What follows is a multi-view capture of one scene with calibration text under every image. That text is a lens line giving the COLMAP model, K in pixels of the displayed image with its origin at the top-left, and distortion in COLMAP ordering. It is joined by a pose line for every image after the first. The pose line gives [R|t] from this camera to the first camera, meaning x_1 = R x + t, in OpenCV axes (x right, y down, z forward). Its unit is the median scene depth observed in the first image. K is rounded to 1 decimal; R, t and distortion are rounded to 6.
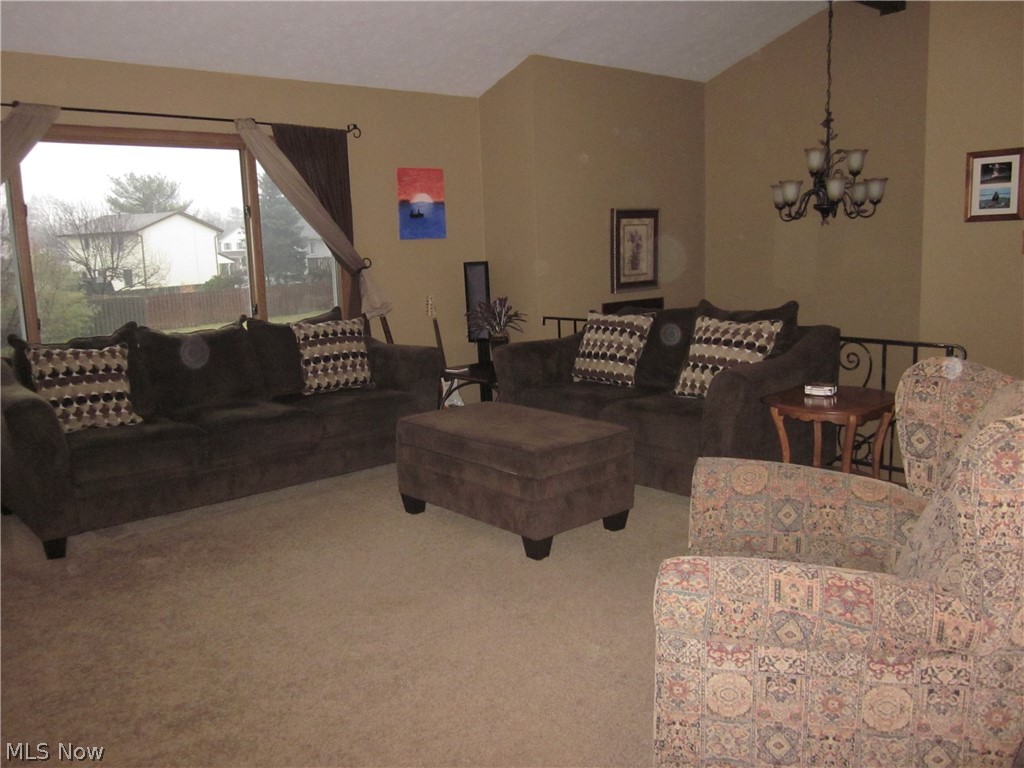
lens RADIAL K [[850.0, 0, 511.9], [0, 850.0, 384.9], [0, 0, 1]] dist [-0.026394, -0.013890]
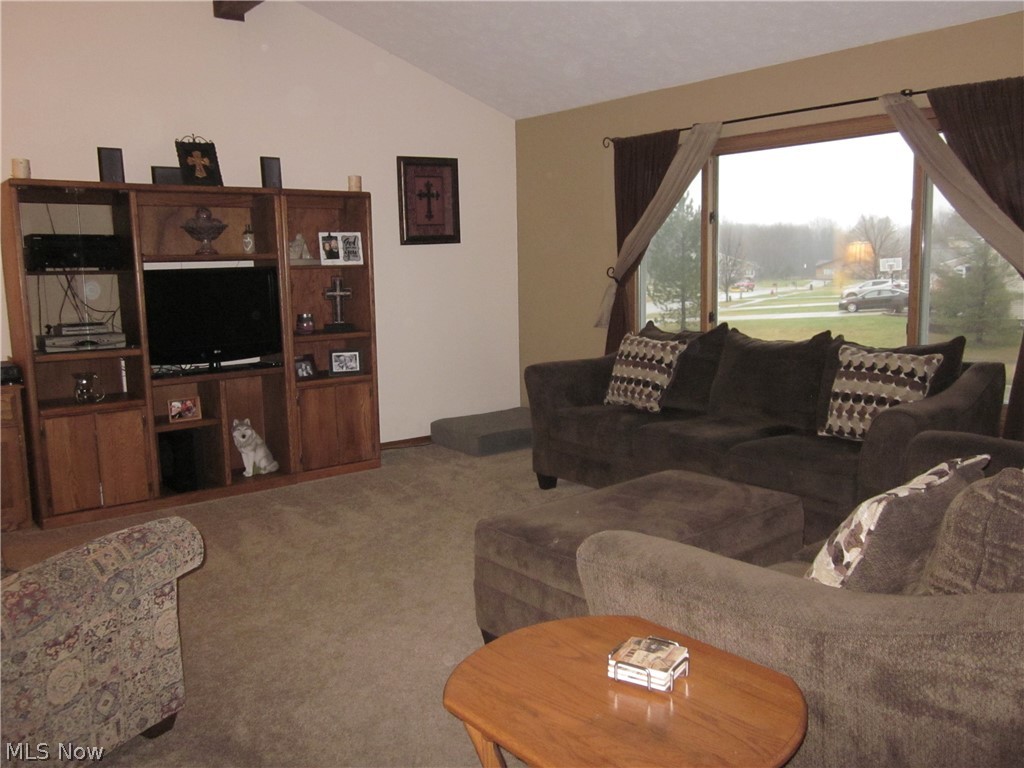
lens RADIAL K [[850.0, 0, 511.9], [0, 850.0, 383.1], [0, 0, 1]] dist [-0.026394, -0.013890]
pose [[-0.024543, 0.176617, -0.983974, 0.551468], [-0.130385, 0.975297, 0.178312, -0.142560], [0.991160, 0.132672, -0.000908, 0.689975]]
